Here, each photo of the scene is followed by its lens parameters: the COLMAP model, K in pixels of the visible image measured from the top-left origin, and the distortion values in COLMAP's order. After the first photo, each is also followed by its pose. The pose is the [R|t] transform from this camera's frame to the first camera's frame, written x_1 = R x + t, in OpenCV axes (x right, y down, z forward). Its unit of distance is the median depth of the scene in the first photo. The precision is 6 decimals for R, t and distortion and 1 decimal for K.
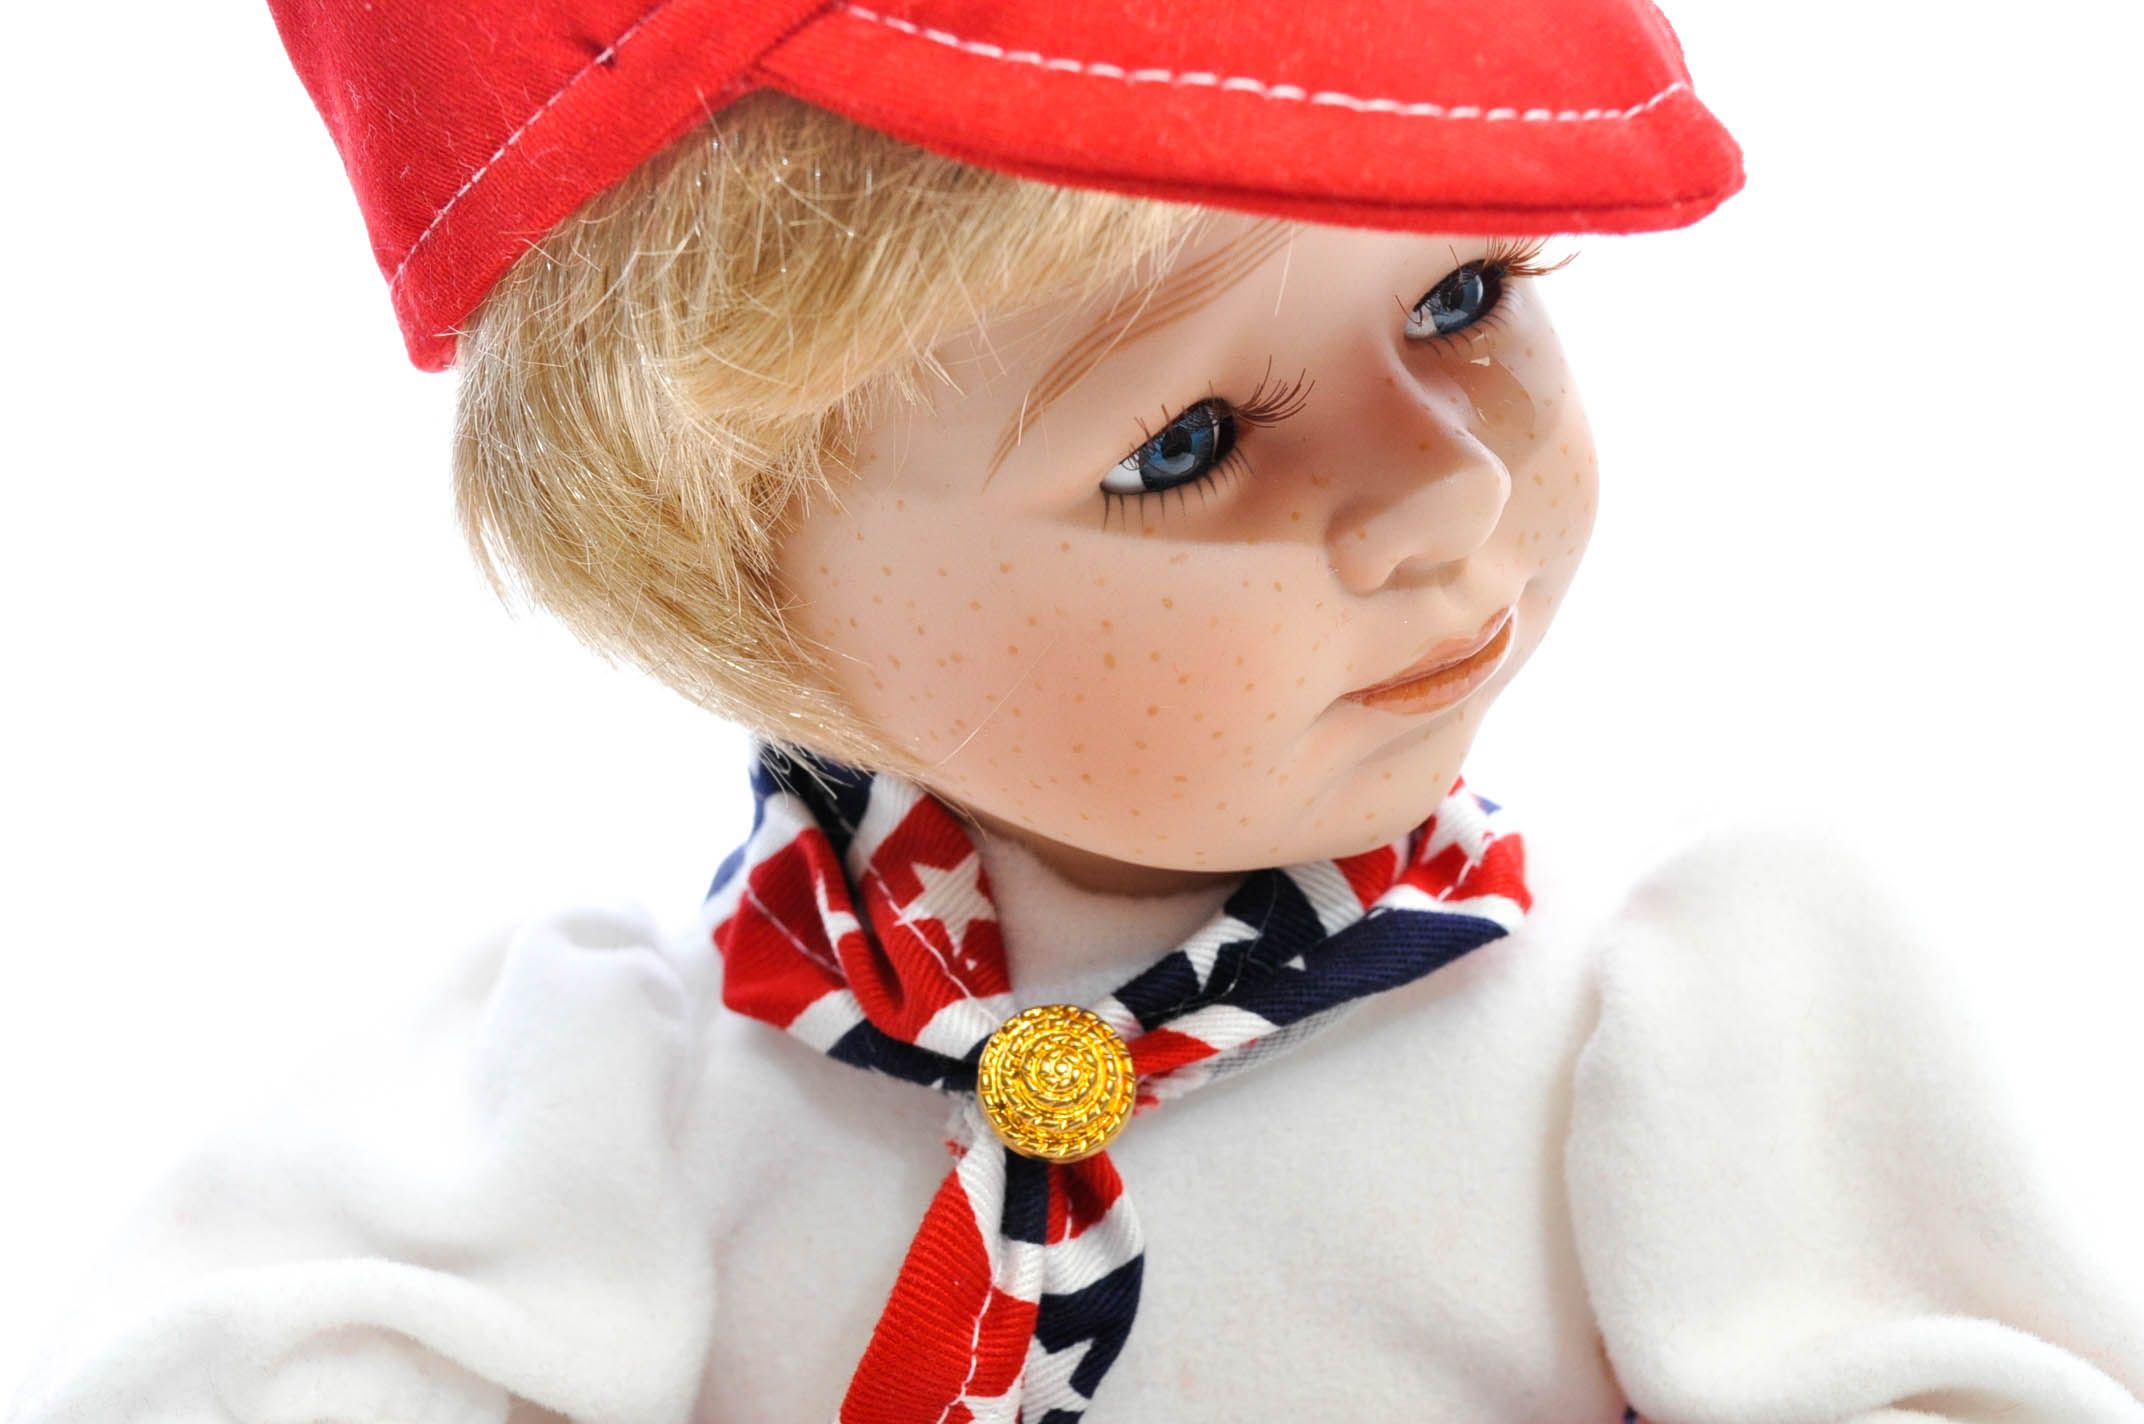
lens RADIAL K [[2463.3, 0, 1073.3], [0, 2463.3, 712.7], [0, 0, 1]] dist [-0.114362, 0.000000]
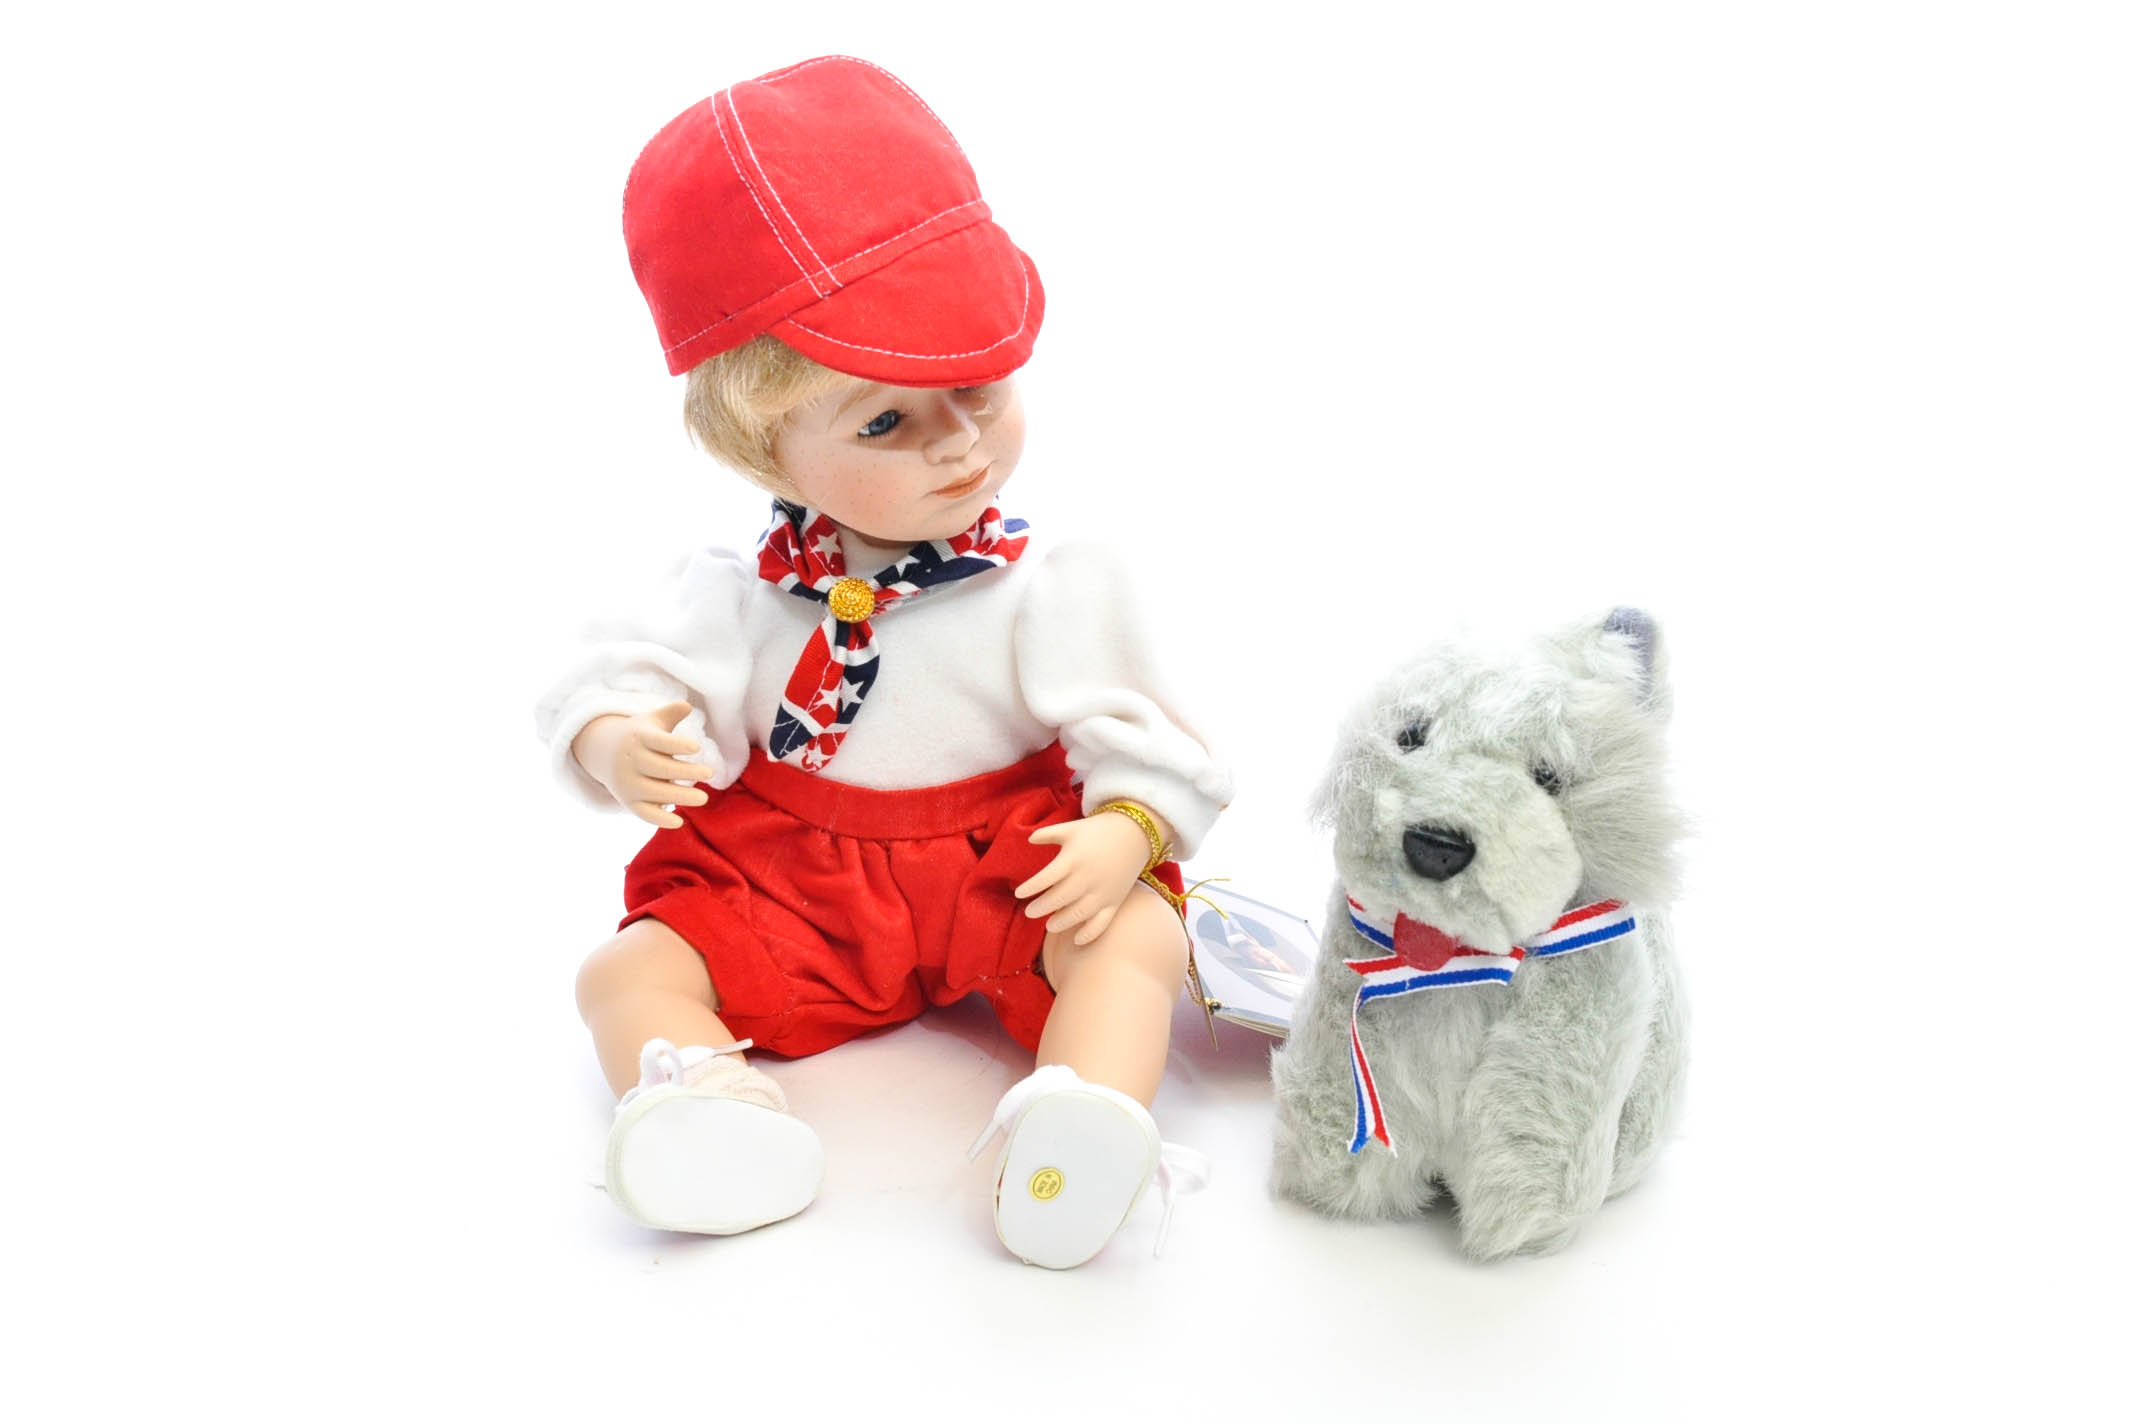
lens RADIAL K [[2463.3, 0, 1071.7], [0, 2463.3, 712.1], [0, 0, 1]] dist [-0.114362, 0.000000]
pose [[0.997213, 0.055109, -0.050287, 0.465265], [-0.048916, 0.991926, 0.117003, -0.107337], [0.056329, -0.114217, 0.991858, -2.325603]]
